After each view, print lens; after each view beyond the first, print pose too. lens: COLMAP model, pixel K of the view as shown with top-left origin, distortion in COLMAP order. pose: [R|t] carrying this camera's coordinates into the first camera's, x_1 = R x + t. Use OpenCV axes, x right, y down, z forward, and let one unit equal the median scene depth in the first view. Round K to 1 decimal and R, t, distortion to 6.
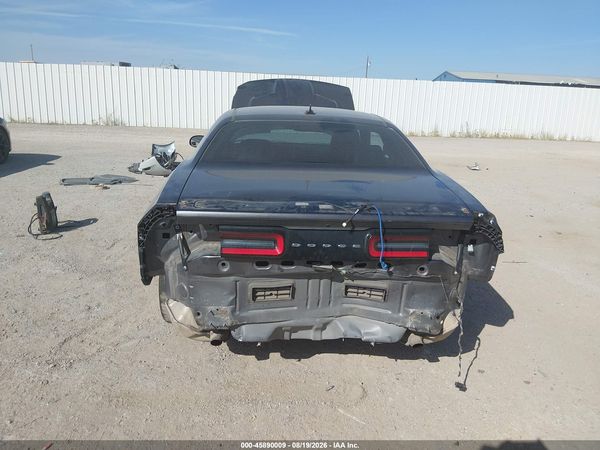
lens RADIAL K [[447.0, 0, 300.0], [0, 447.0, 225.0], [0, 0, 1]] dist [0.093718, -0.167520]
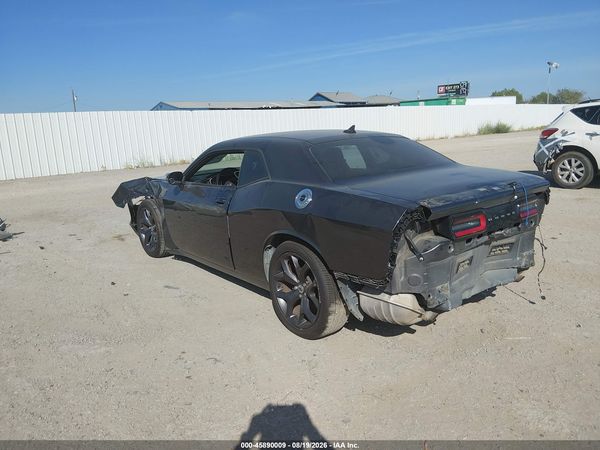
lens RADIAL K [[447.0, 0, 300.0], [0, 447.0, 225.0], [0, 0, 1]] dist [0.093718, -0.167520]
pose [[0.816975, -0.193301, 0.543310, -1.051872], [0.225886, 0.974129, 0.006914, -0.067184], [-0.530591, 0.117078, 0.839503, 0.148685]]
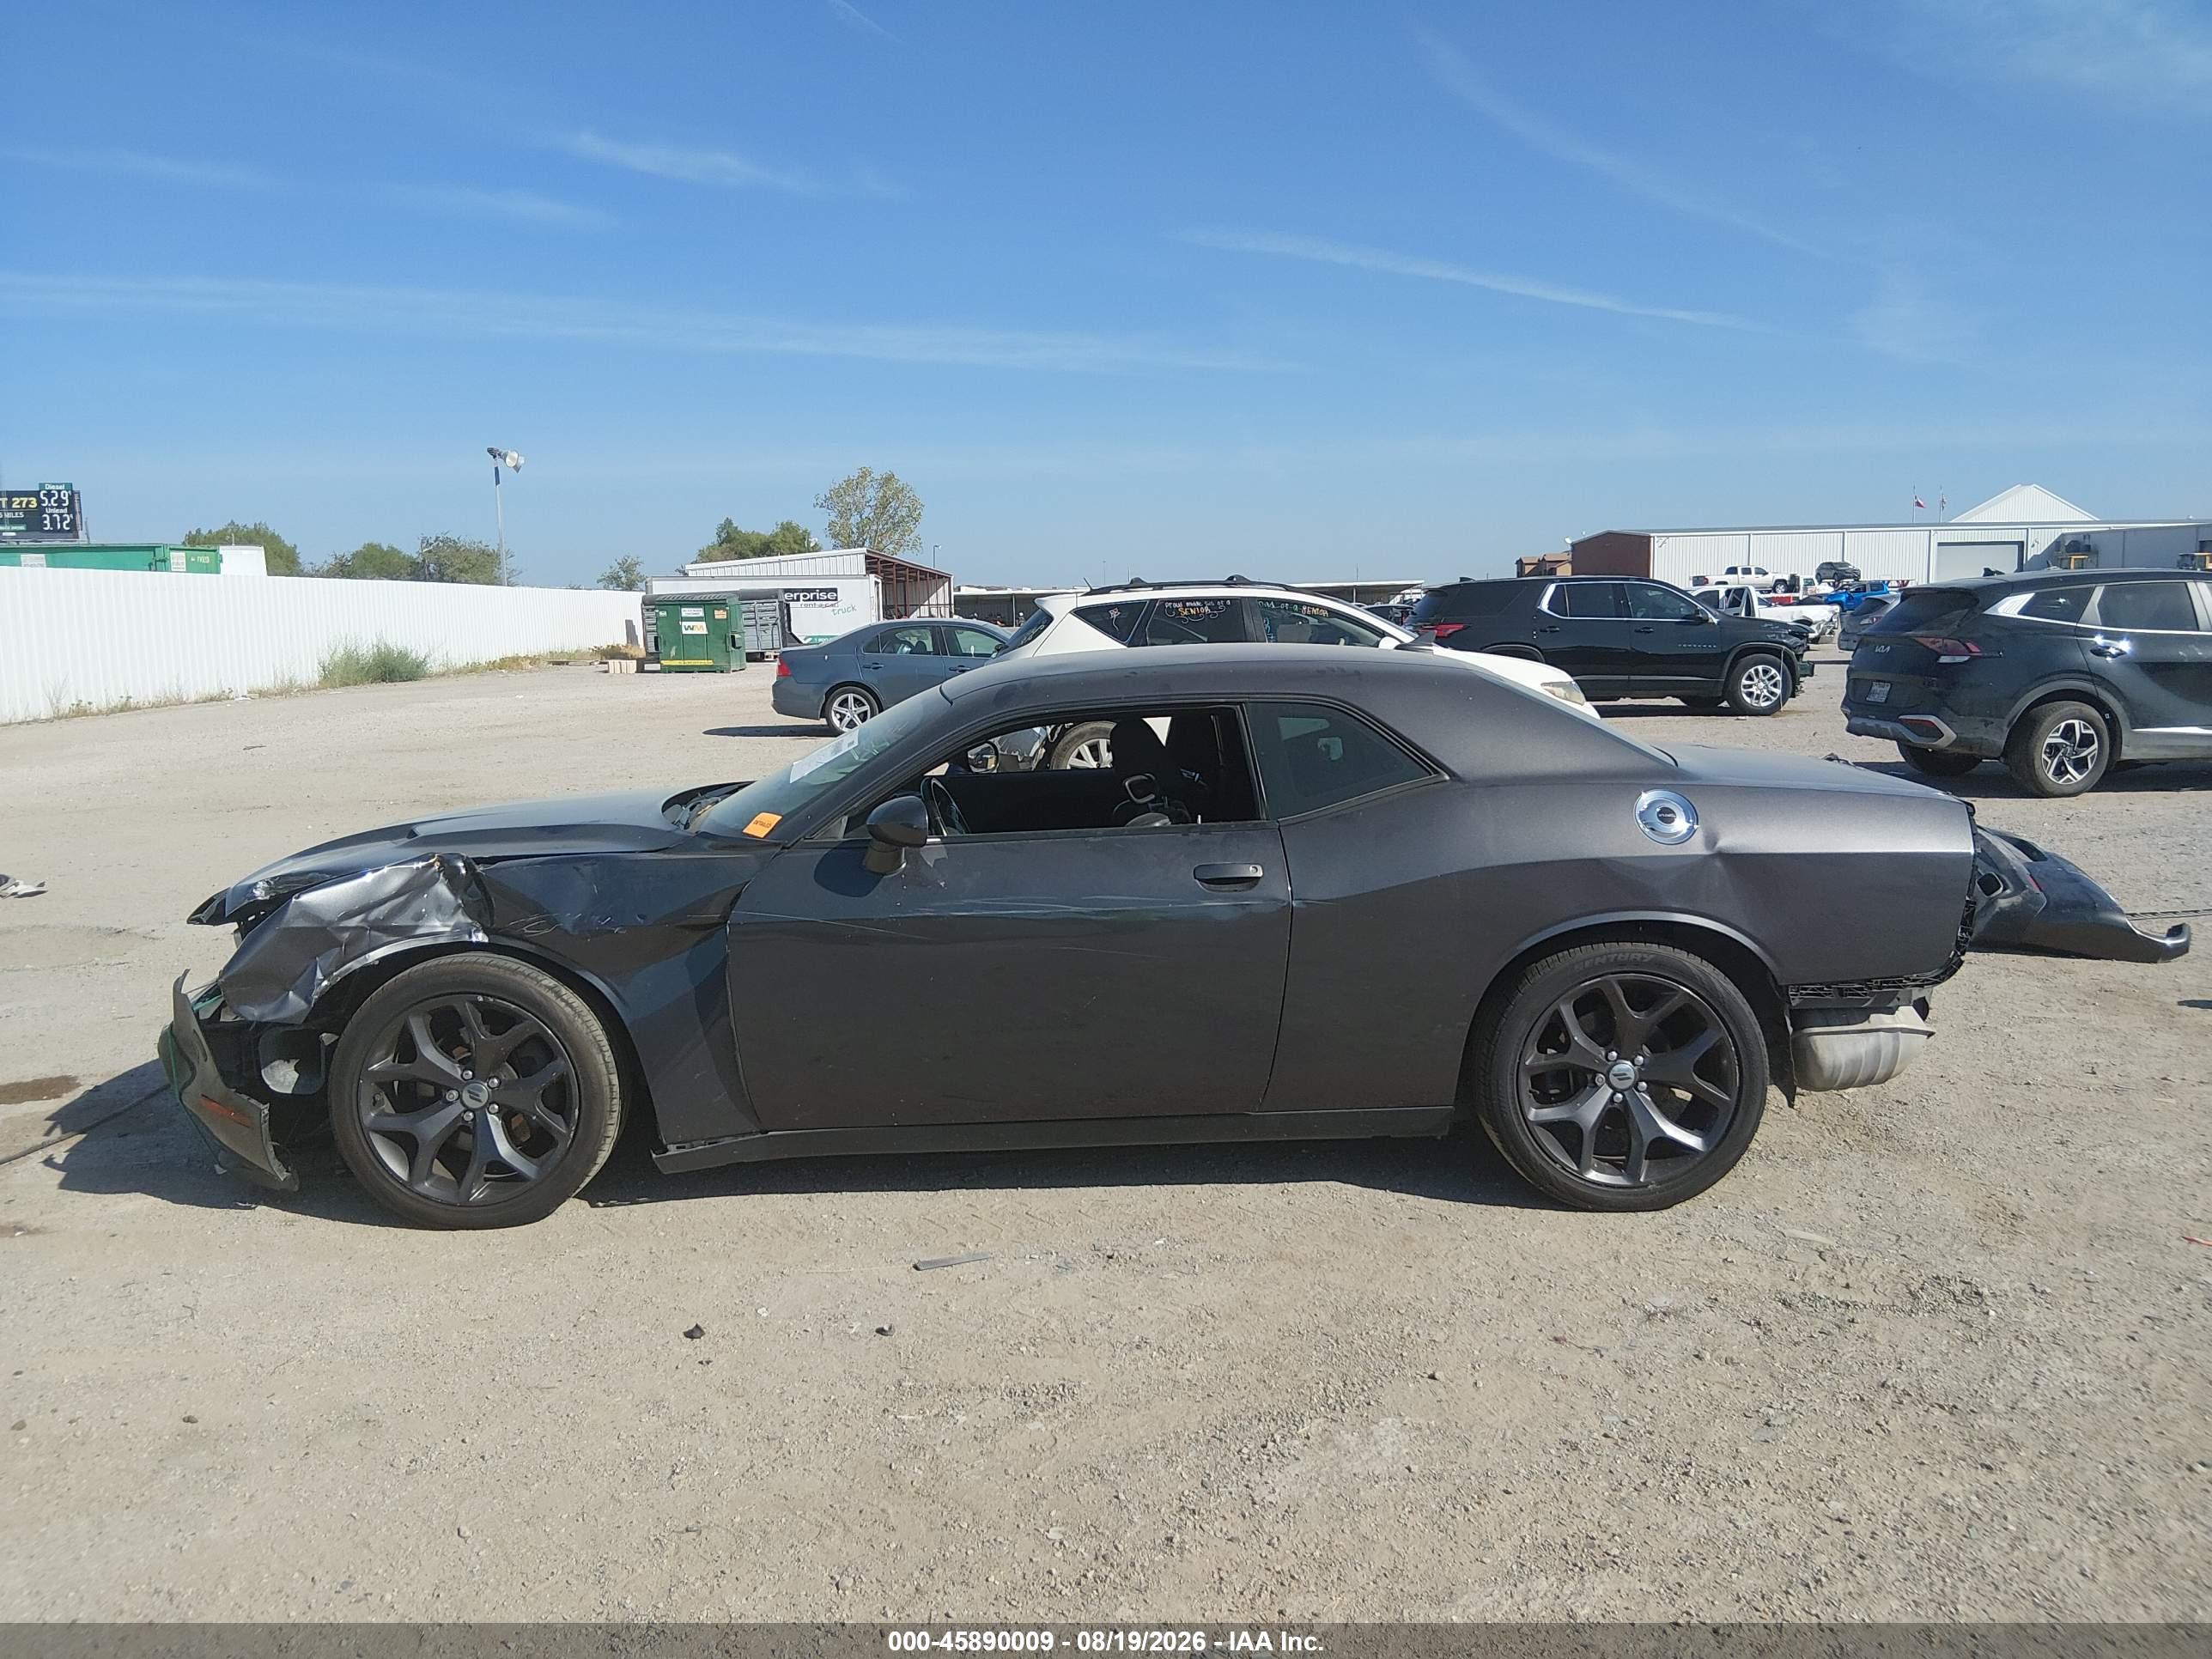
lens RADIAL K [[1647.8, 0, 1106.0], [0, 1647.8, 829.5], [0, 0, 1]] dist [0.093718, -0.167520]
pose [[0.059594, -0.168539, 0.983892, -2.107064], [0.288466, 0.946499, 0.144662, -0.540125], [-0.955634, 0.275198, 0.105024, 1.566754]]
